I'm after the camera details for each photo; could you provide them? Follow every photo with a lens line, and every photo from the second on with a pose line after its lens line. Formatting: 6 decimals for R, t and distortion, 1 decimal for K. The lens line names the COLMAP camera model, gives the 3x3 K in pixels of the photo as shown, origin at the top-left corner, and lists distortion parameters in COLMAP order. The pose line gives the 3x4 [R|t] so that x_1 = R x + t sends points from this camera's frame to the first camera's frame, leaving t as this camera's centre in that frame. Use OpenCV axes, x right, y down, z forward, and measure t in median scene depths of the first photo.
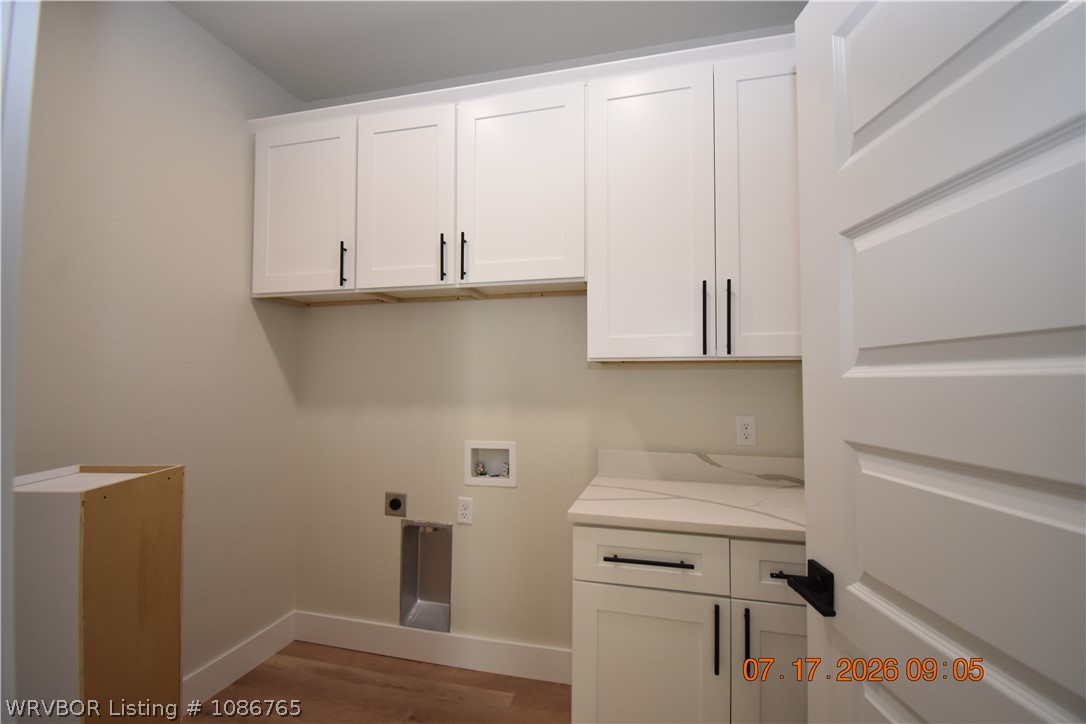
lens RADIAL K [[481.0, 0, 546.4], [0, 481.0, 363.5], [0, 0, 1]] dist [0.020128, -0.027208]
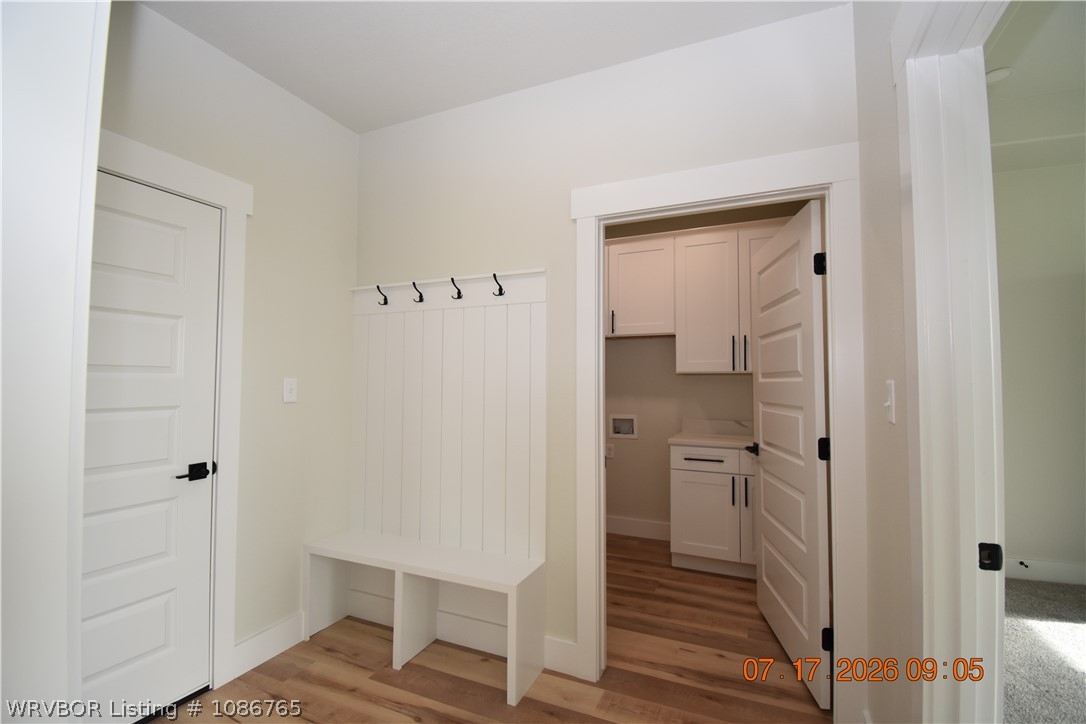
lens RADIAL K [[481.0, 0, 546.4], [0, 481.0, 363.5], [0, 0, 1]] dist [0.020128, -0.027208]
pose [[0.985414, -0.004842, -0.170103, -0.120646], [0.003889, 0.999975, -0.005932, -0.040968], [0.170127, 0.005184, 0.985408, -1.220606]]
